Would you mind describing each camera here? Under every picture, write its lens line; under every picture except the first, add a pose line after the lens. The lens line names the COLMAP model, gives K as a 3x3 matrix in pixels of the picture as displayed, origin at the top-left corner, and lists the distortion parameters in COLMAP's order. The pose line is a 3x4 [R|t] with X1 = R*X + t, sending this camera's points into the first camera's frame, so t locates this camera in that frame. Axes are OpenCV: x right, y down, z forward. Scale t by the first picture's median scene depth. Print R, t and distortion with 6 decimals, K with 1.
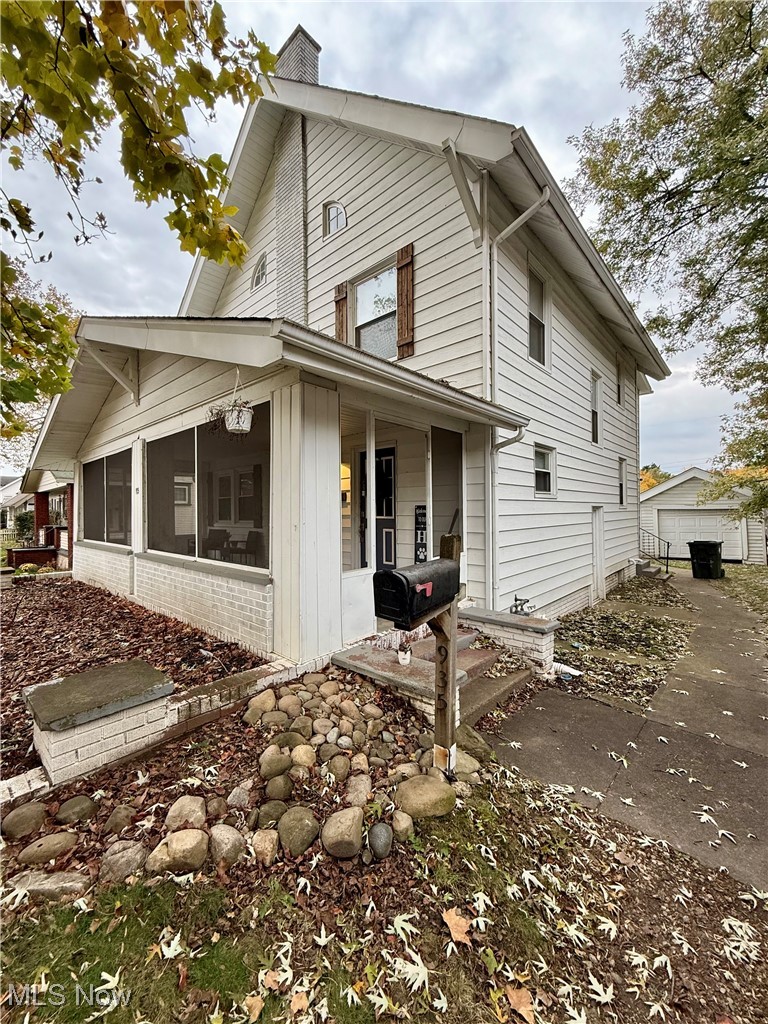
lens RADIAL K [[408.3, 0, 384.0], [0, 408.3, 512.0], [0, 0, 1]] dist [-0.000701, 0.000211]
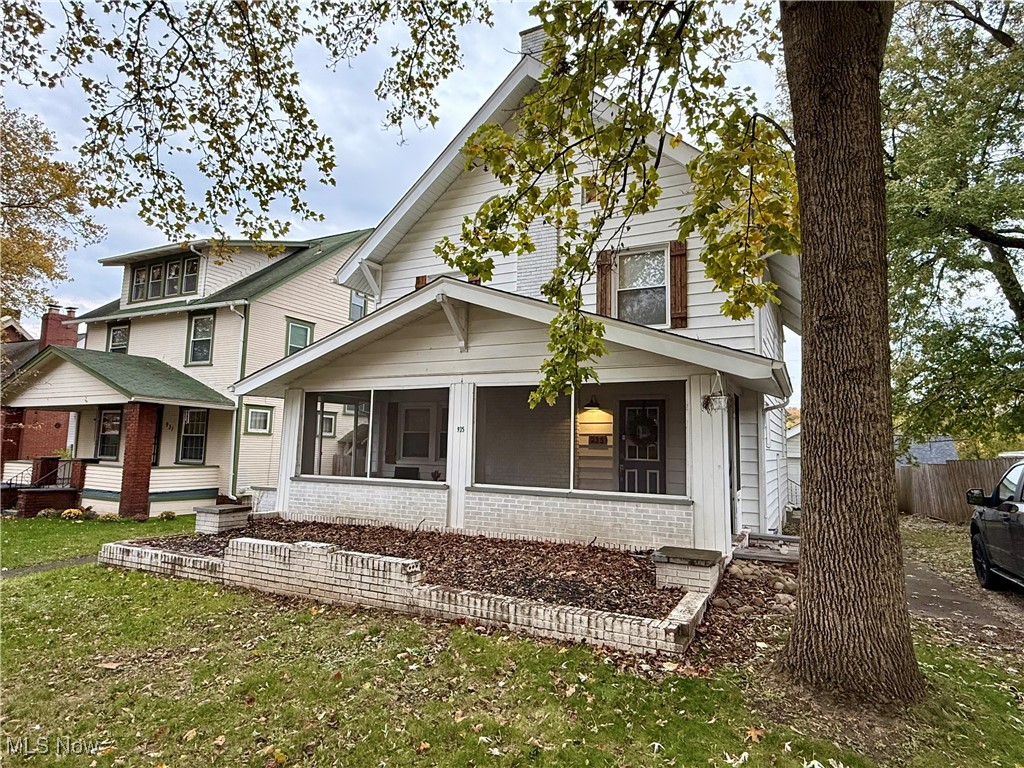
lens RADIAL K [[599.2, 0, 512.0], [0, 599.2, 384.0], [0, 0, 1]] dist [-0.002812, -0.001172]
pose [[0.964531, 0.058813, 0.257334, -0.914609], [-0.030553, 0.993185, -0.112470, 0.002785], [-0.262194, 0.100618, 0.959755, -0.591280]]
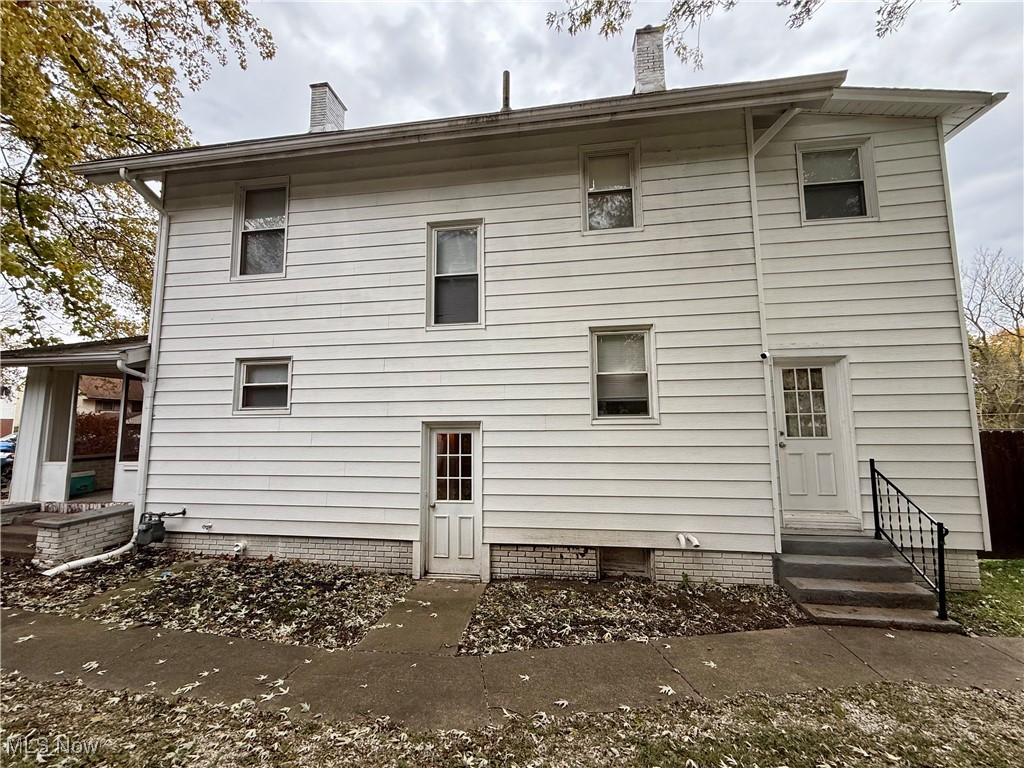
lens RADIAL K [[408.3, 0, 509.0], [0, 408.3, 384.1], [0, 0, 1]] dist [-0.000701, 0.000211]
pose [[0.552862, -0.078774, -0.829541, 1.229928], [0.002208, 0.995657, -0.093076, -0.012368], [0.833270, 0.049626, 0.550635, 0.800774]]
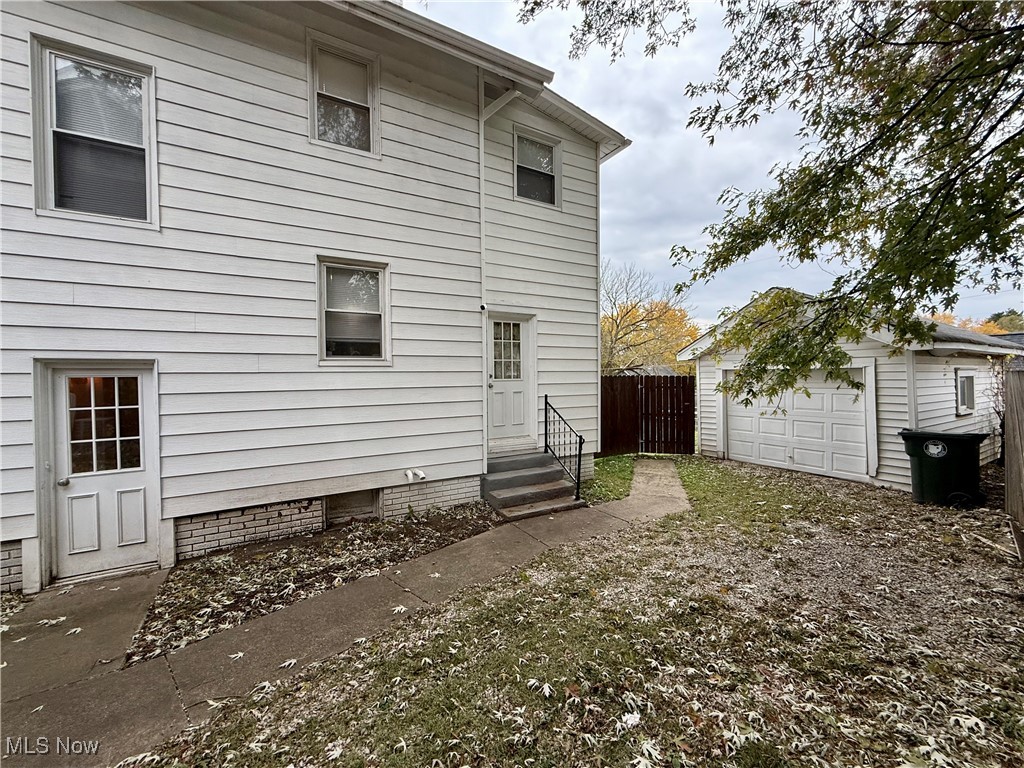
lens RADIAL K [[408.3, 0, 509.0], [0, 408.3, 384.1], [0, 0, 1]] dist [-0.000701, 0.000211]
pose [[0.948534, 0.004431, -0.316643, 1.201078], [0.001343, 0.999837, 0.018017, 0.007870], [0.316672, -0.017515, 0.948374, 0.803666]]
